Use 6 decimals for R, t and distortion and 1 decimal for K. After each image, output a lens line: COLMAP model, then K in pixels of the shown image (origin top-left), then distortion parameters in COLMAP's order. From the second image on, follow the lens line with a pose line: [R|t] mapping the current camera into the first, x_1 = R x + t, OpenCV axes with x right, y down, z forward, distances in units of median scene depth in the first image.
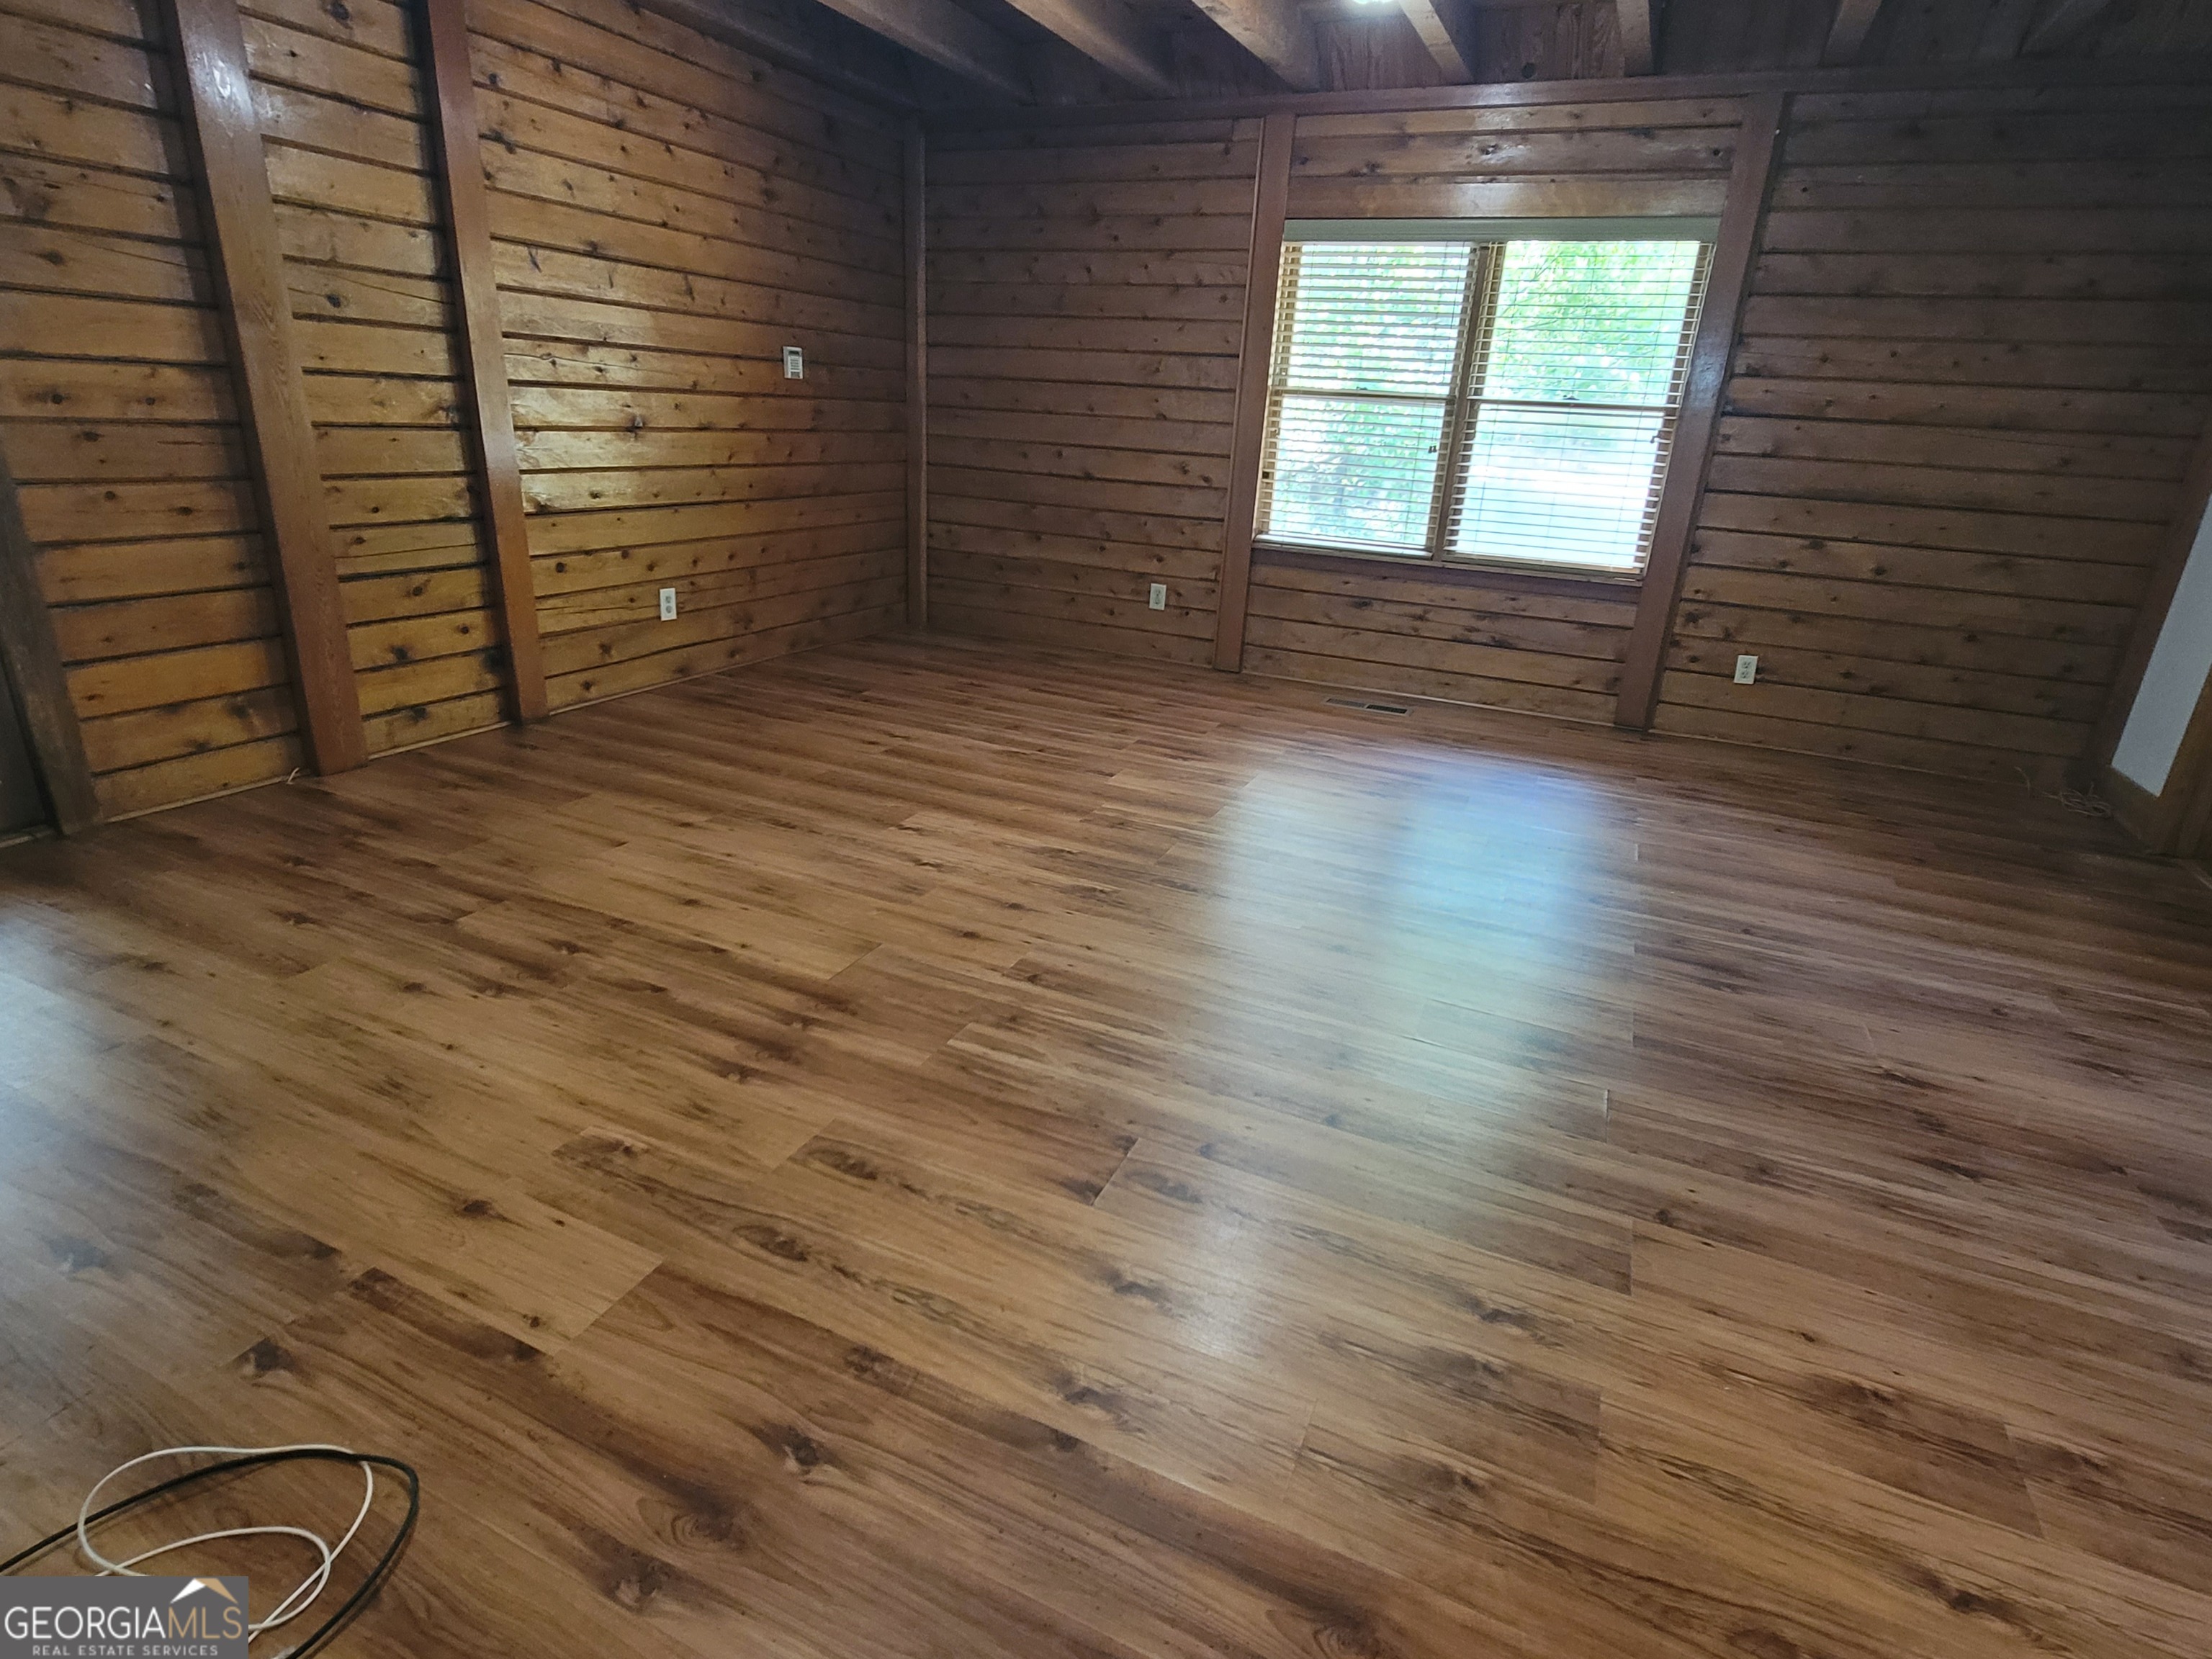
lens RADIAL K [[1138.1, 0, 1093.0], [0, 1138.1, 831.8], [0, 0, 1]] dist [0.000049, -0.001100]
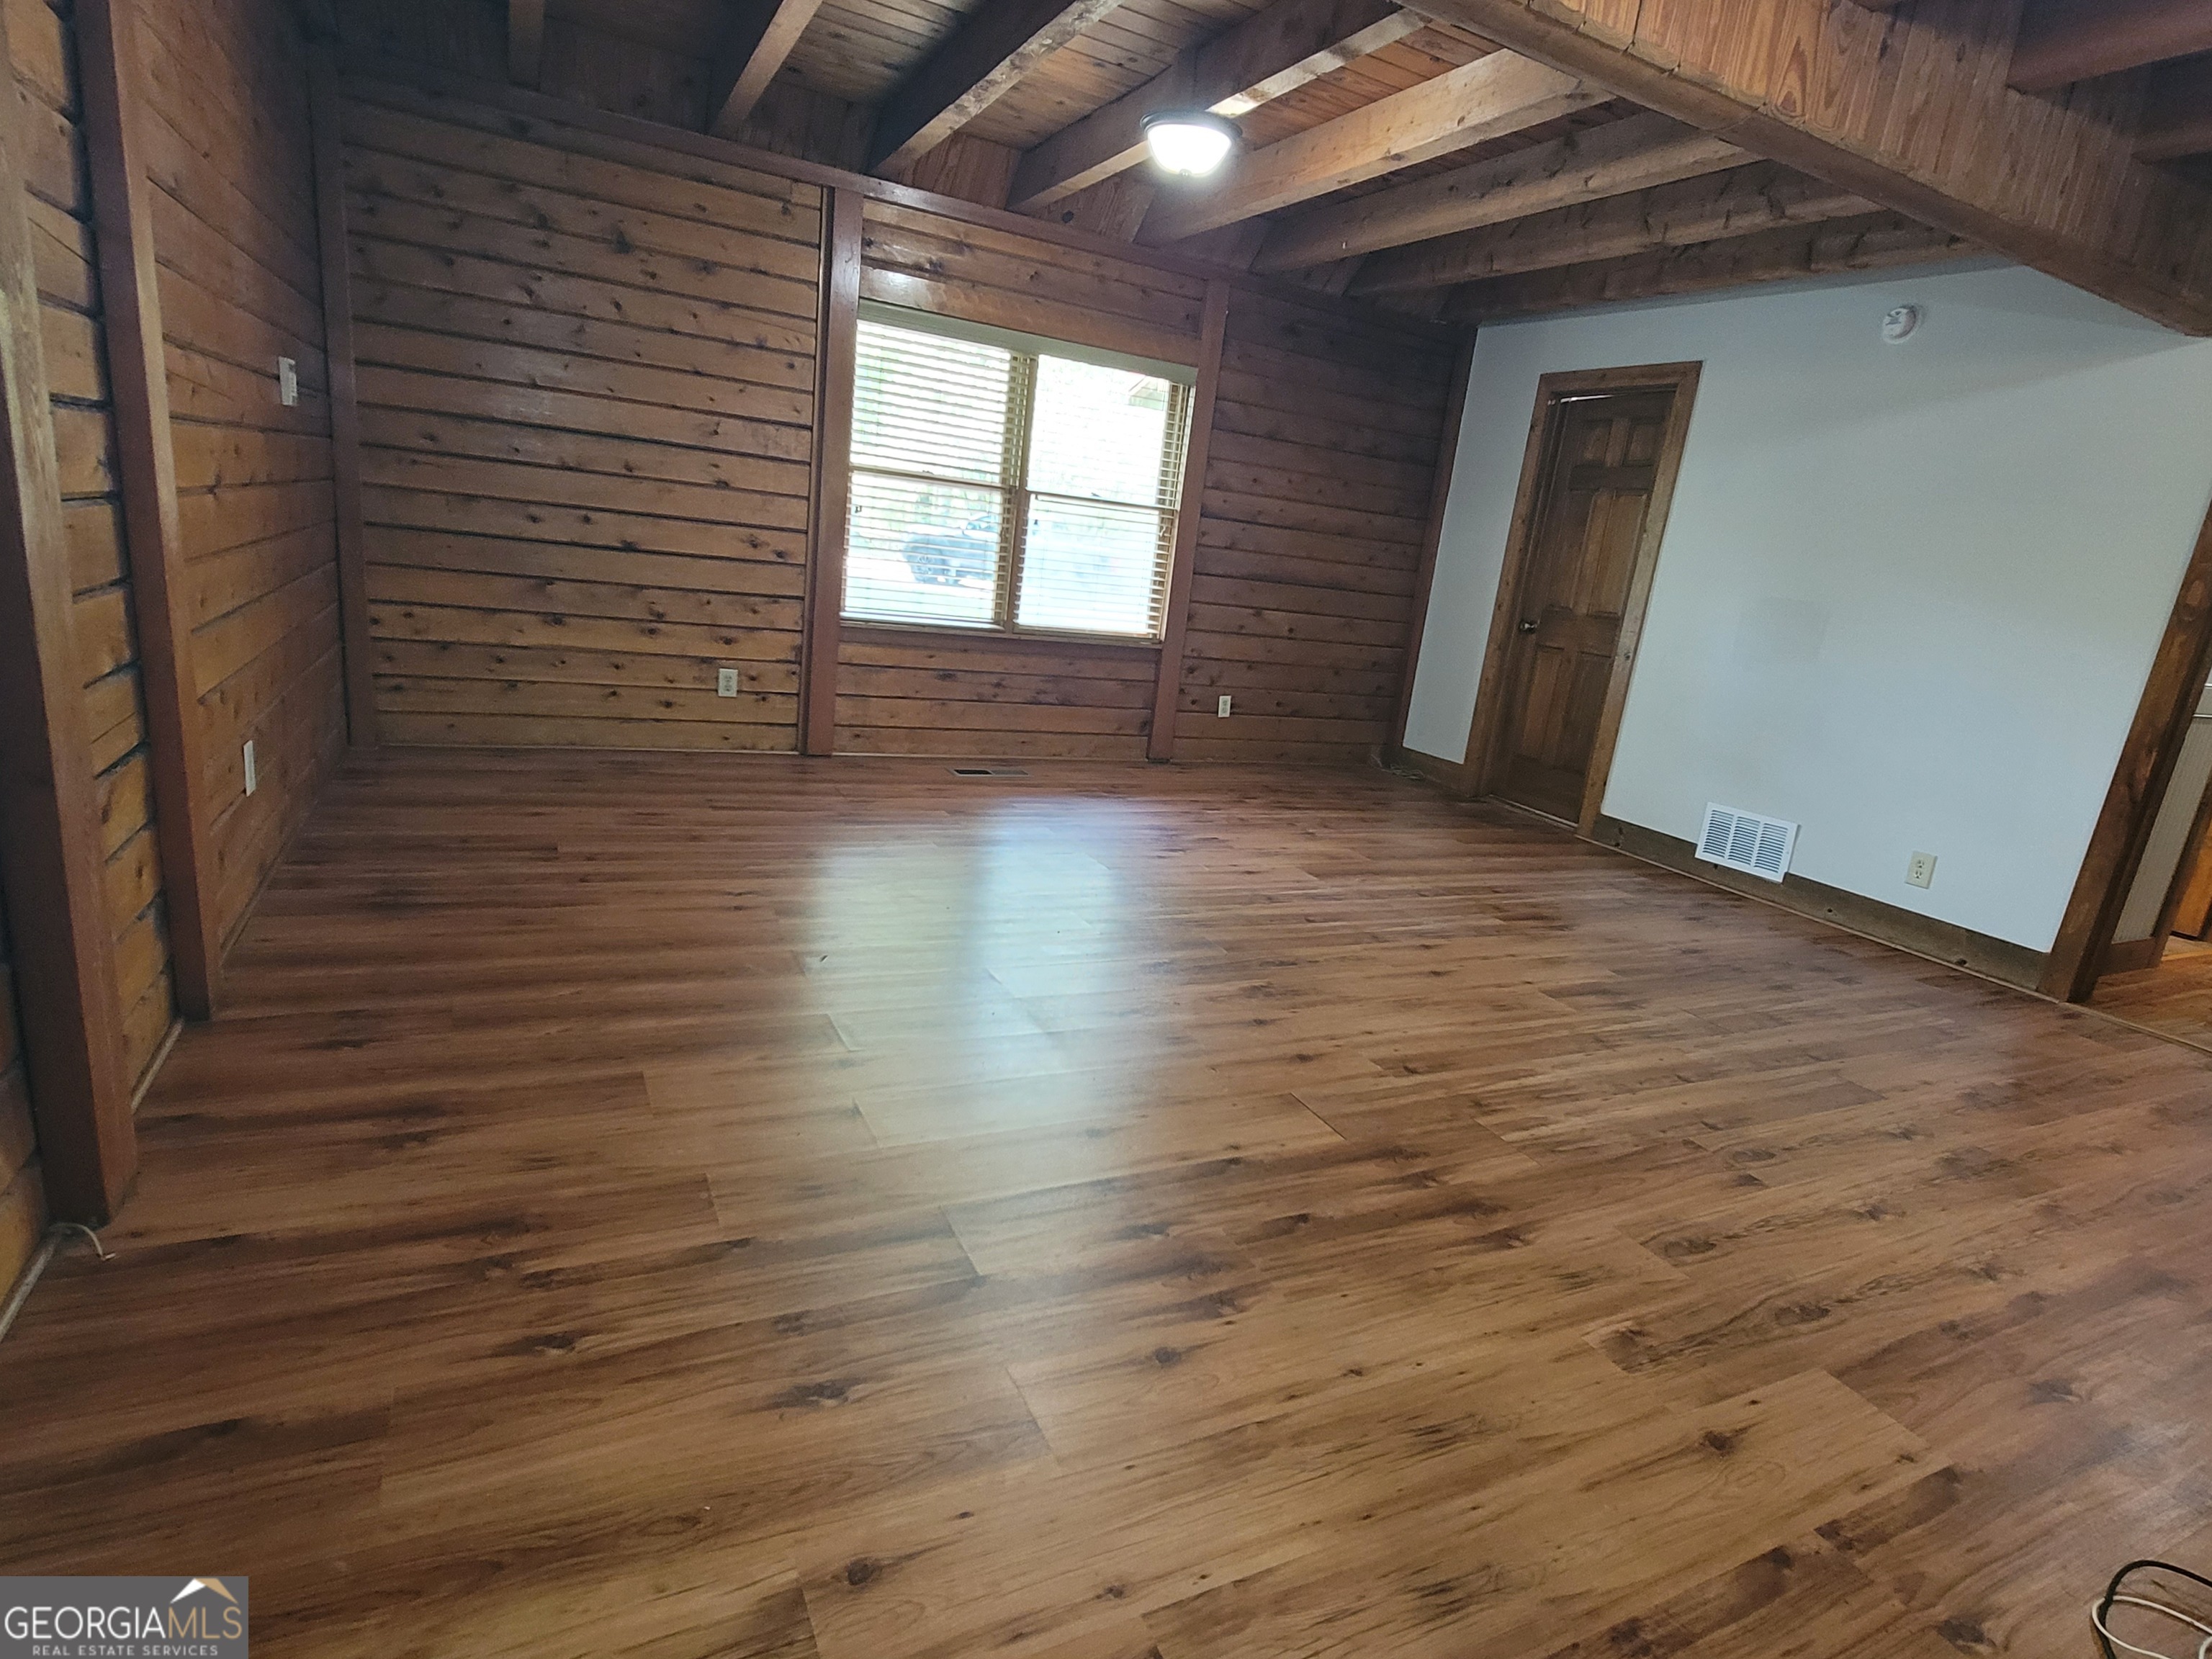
lens RADIAL K [[1138.1, 0, 1093.0], [0, 1138.1, 831.8], [0, 0, 1]] dist [0.000049, -0.001100]
pose [[0.637470, -0.176915, 0.749889, -0.583088], [0.190281, 0.979282, 0.069279, -0.129949], [-0.746609, 0.098527, 0.657926, 0.277908]]
